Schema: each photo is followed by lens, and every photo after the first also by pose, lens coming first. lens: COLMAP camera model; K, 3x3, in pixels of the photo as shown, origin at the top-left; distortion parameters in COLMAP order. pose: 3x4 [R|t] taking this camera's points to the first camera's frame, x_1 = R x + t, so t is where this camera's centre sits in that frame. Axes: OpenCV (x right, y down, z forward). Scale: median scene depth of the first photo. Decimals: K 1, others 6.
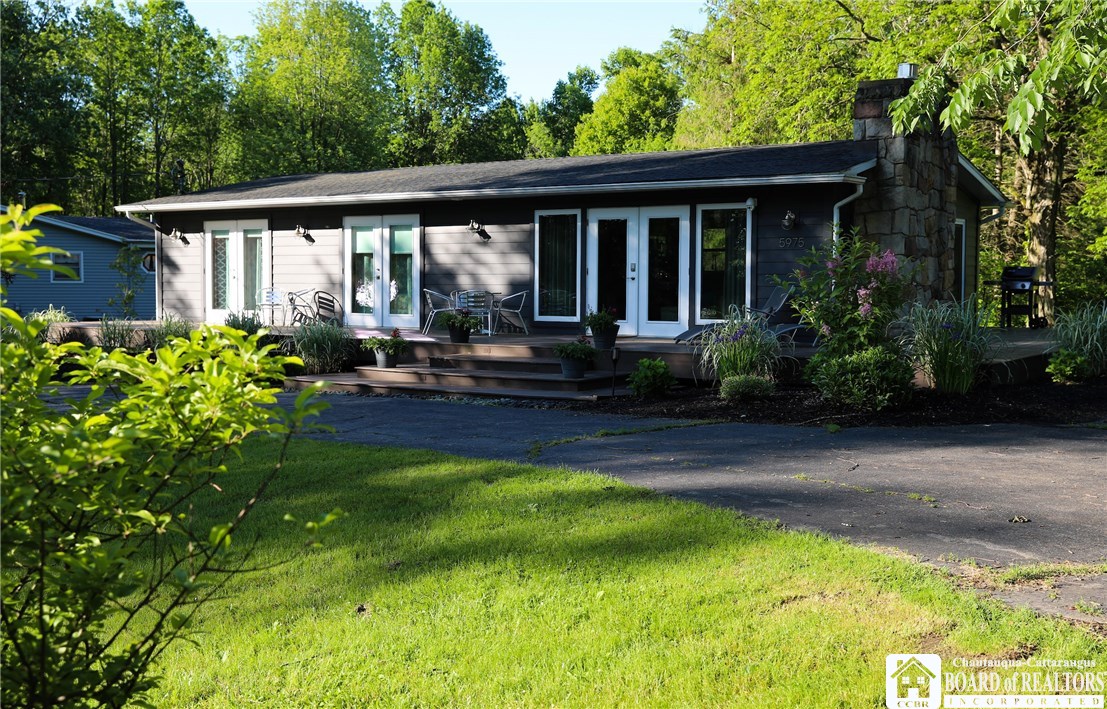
lens RADIAL K [[1295.8, 0, 535.9], [0, 1295.8, 330.4], [0, 0, 1]] dist [0.075953, 0.000000]
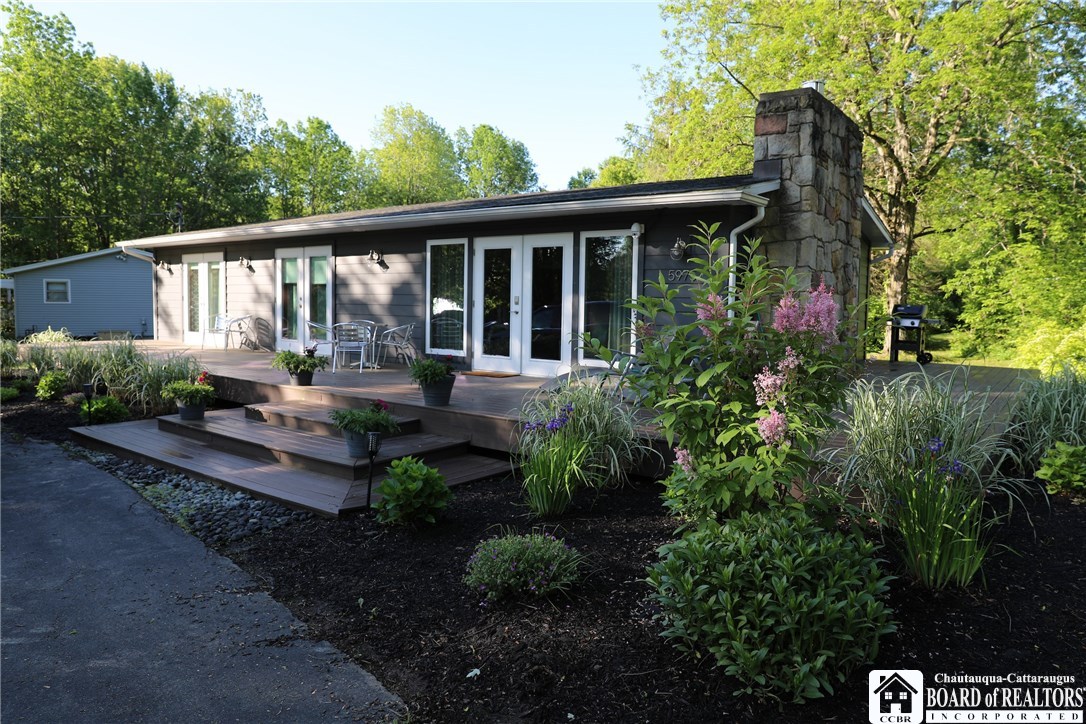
lens RADIAL K [[738.2, 0, 556.6], [0, 738.2, 344.3], [0, 0, 1]] dist [-0.090419, 0.069413]
pose [[0.999584, 0.014154, -0.025116, 0.114285], [-0.013634, 0.999692, 0.020756, -0.027873], [0.025402, -0.020405, 0.999469, 0.460520]]
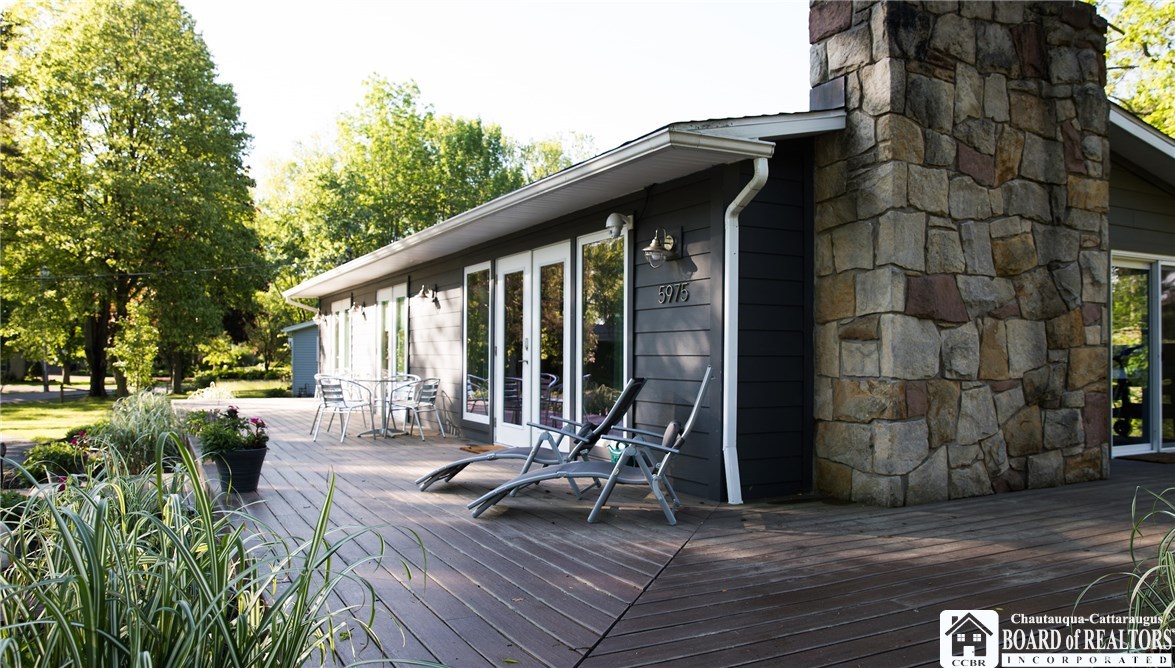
lens RADIAL K [[865.5, 0, 578.9], [0, 865.5, 336.5], [0, 0, 1]] dist [-0.047860, -0.004953]
pose [[0.881286, -0.008366, -0.472509, 0.292543], [-0.023042, 0.997893, -0.060645, -0.026465], [0.472021, 0.064333, 0.879237, 0.619408]]
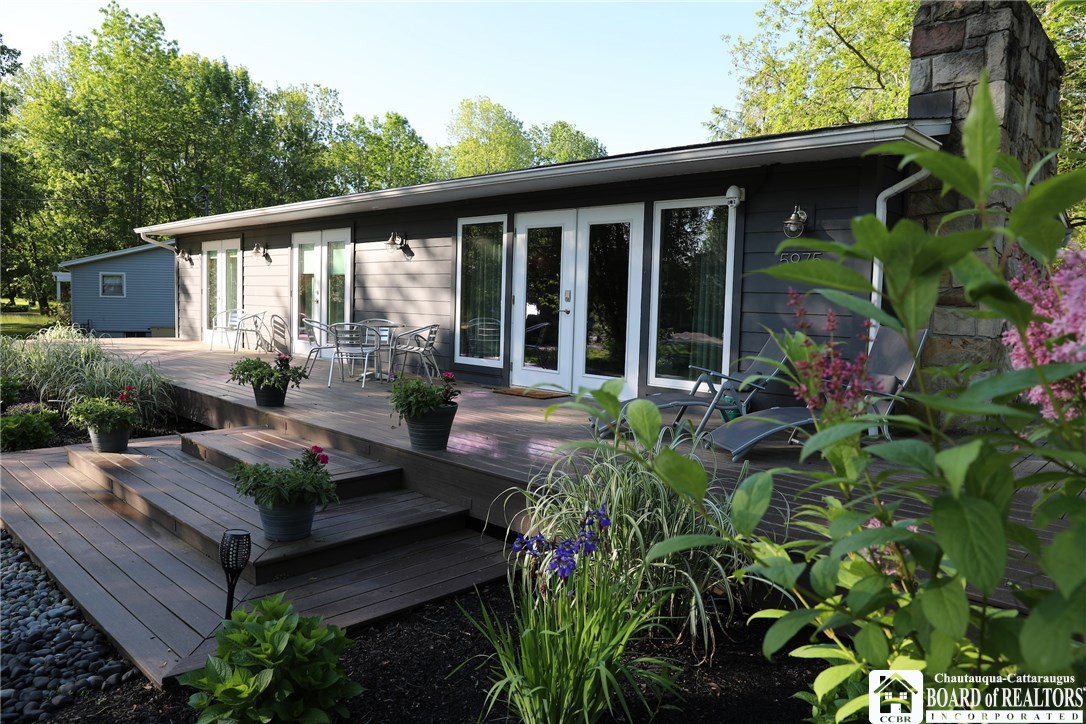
lens RADIAL K [[738.2, 0, 556.9], [0, 738.2, 355.3], [0, 0, 1]] dist [-0.090419, 0.069413]
pose [[0.990597, 0.033862, -0.132556, 0.119679], [-0.029254, 0.998903, 0.036560, -0.030265], [0.133649, -0.032338, 0.990501, 0.591059]]
